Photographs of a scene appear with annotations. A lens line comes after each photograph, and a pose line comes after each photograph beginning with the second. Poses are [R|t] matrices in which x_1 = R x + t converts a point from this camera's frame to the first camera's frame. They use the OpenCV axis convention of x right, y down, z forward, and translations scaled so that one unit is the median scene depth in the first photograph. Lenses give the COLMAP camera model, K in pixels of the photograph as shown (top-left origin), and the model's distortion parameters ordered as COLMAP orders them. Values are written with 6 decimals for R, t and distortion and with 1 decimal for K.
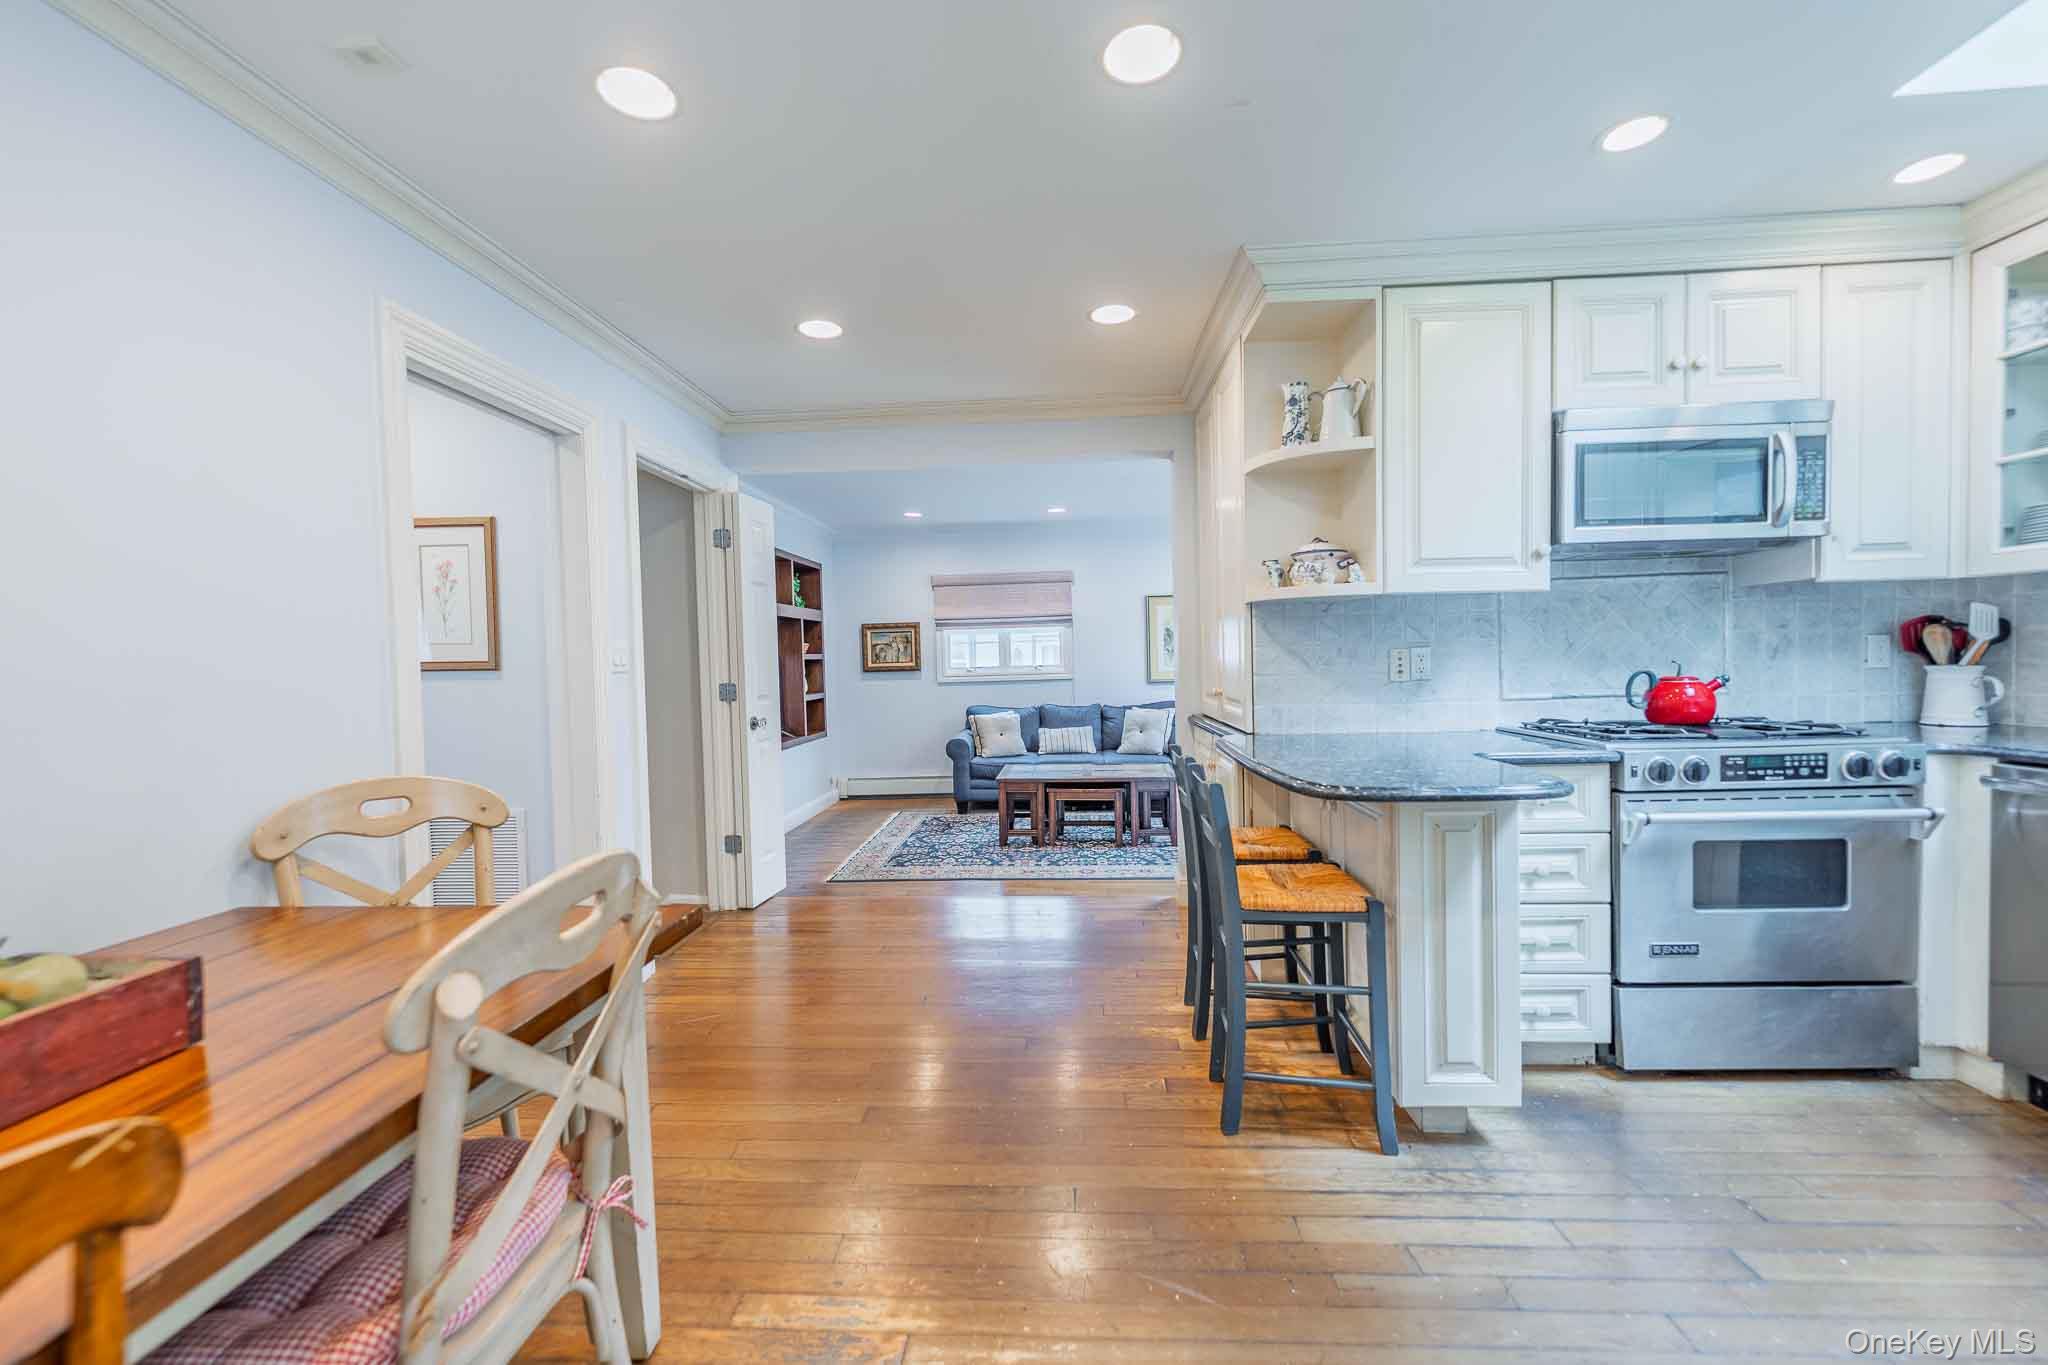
lens RADIAL K [[825.5, 0, 1033.3], [0, 825.5, 680.5], [0, 0, 1]] dist [0.000922, -0.000890]
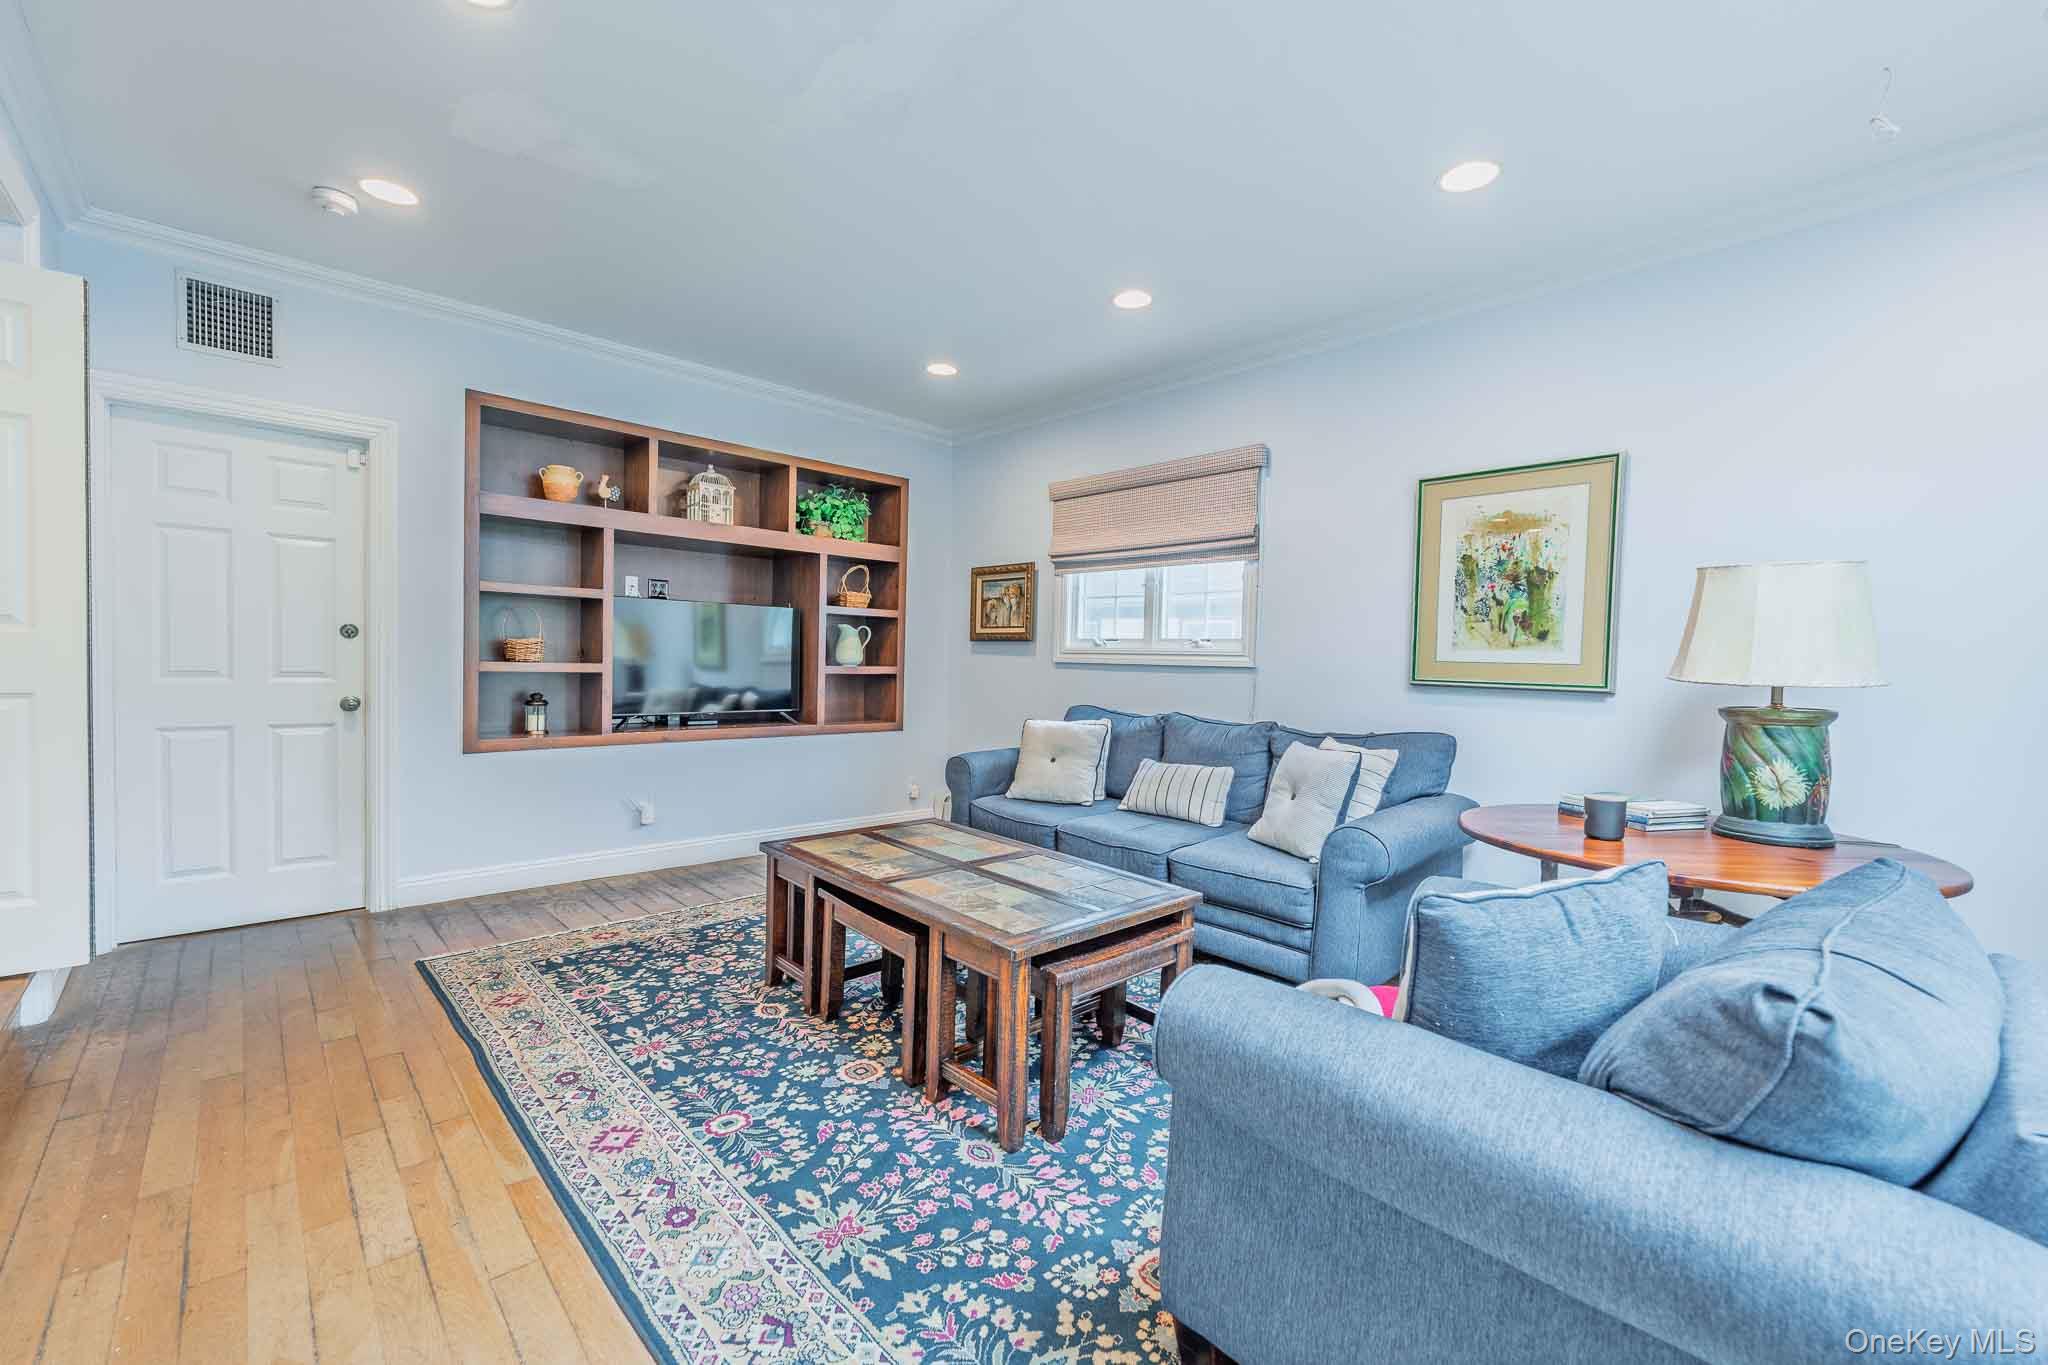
lens RADIAL K [[825.5, 0, 1014.8], [0, 825.5, 680.9], [0, 0, 1]] dist [0.000922, -0.000890]
pose [[0.718232, 0.065195, -0.692743, 0.281518], [-0.065161, 0.997528, 0.026319, 0.002191], [0.692746, 0.026237, 0.720704, 0.553345]]
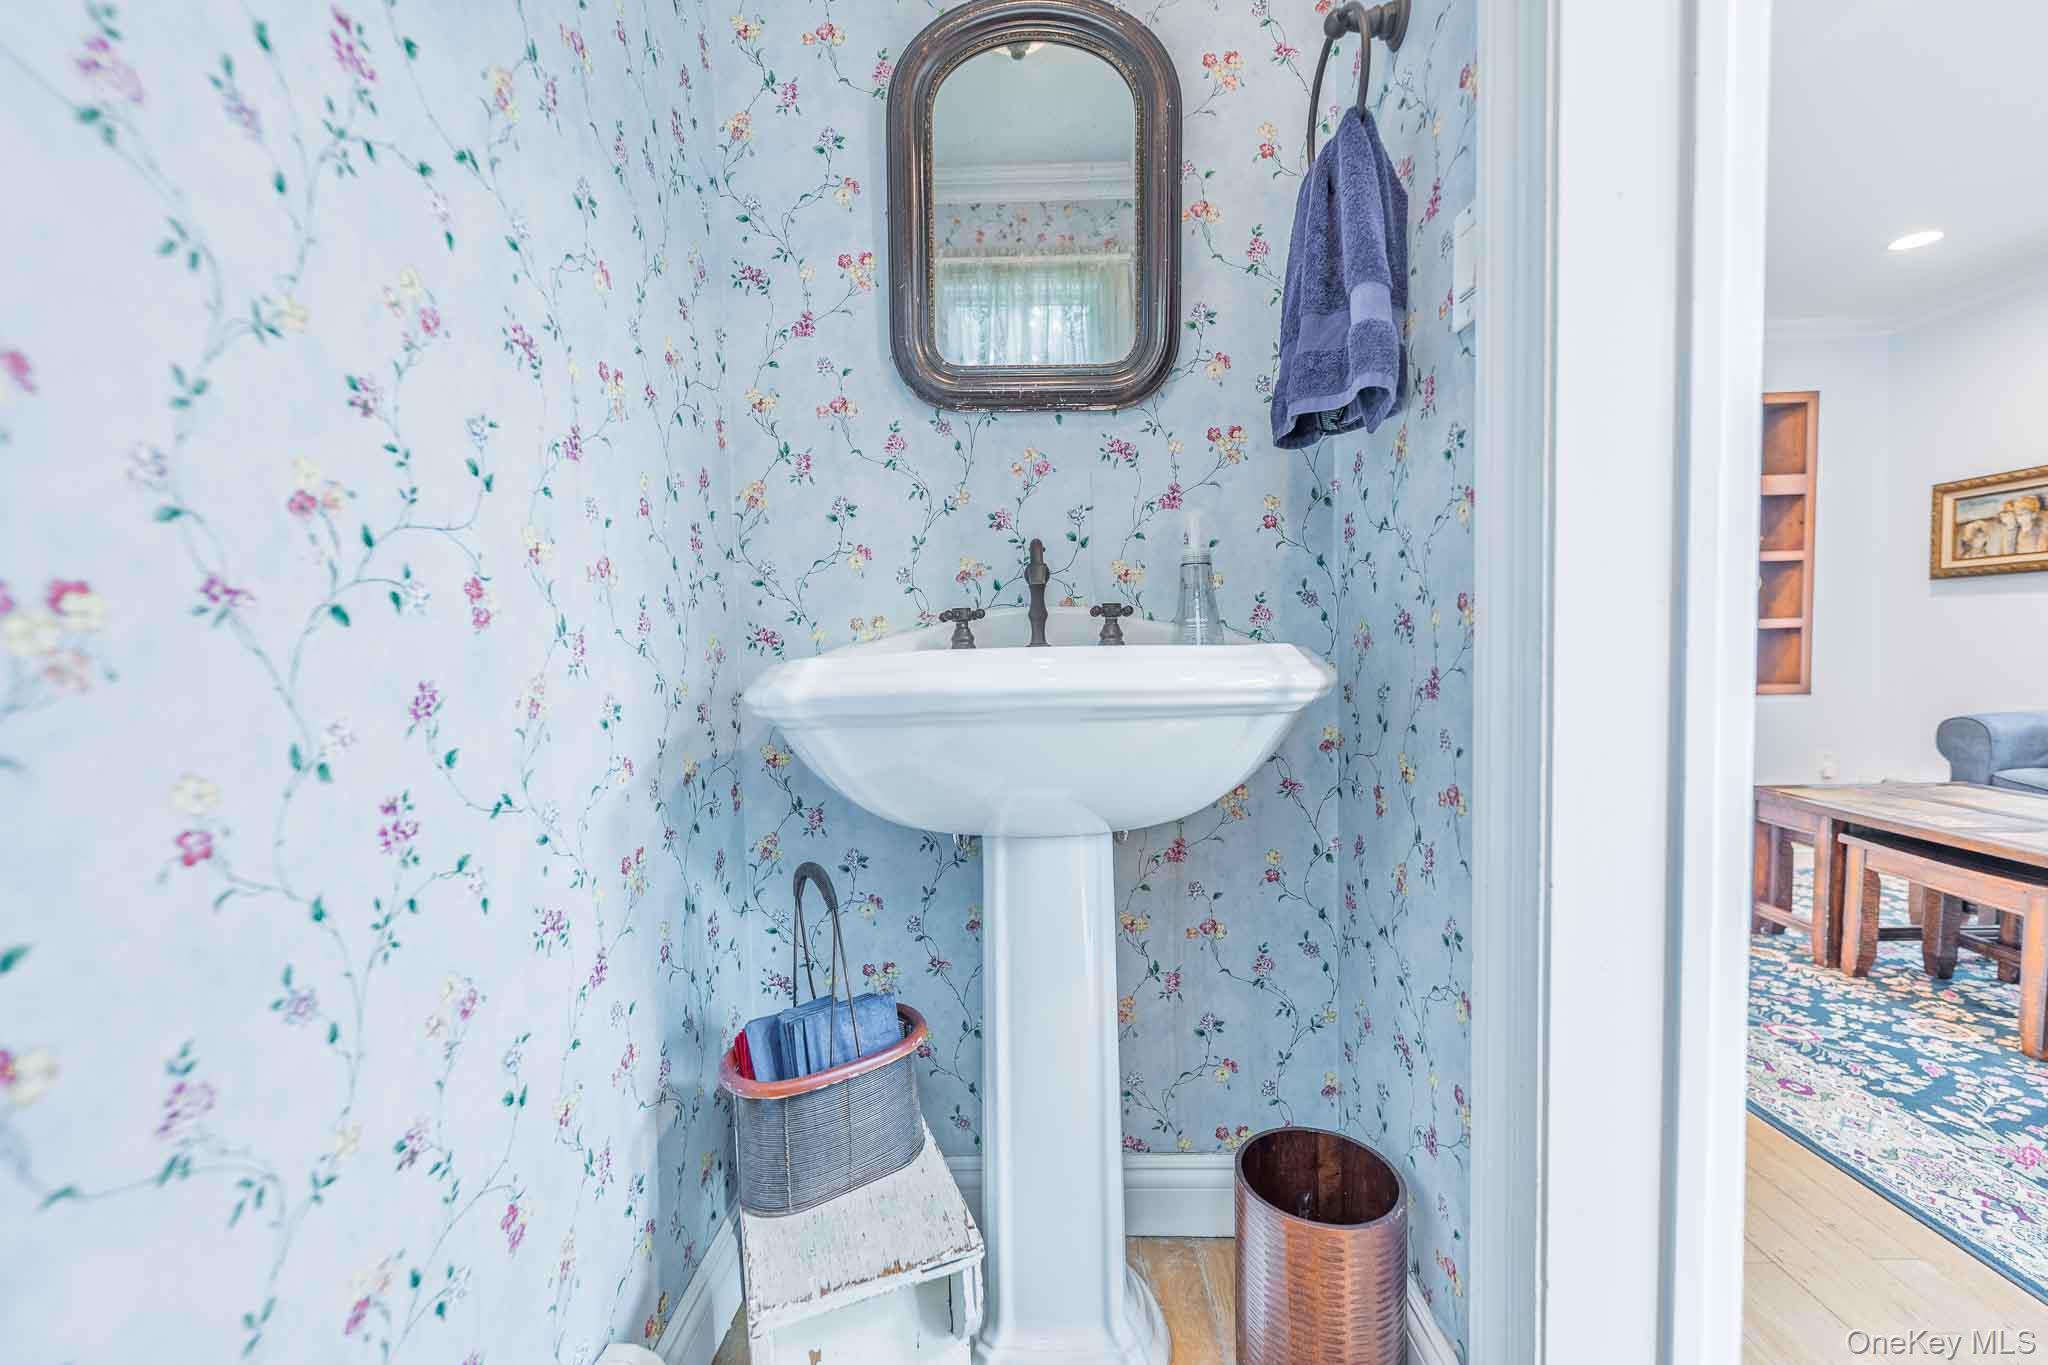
lens RADIAL K [[825.5, 0, 1018.8], [0, 825.5, 682.0], [0, 0, 1]] dist [0.000922, -0.000890]
pose [[0.018057, 0.072977, -0.997170, 0.302767], [-0.006694, 0.997319, 0.072866, 0.020092], [0.999815, 0.005359, 0.018497, 0.426901]]
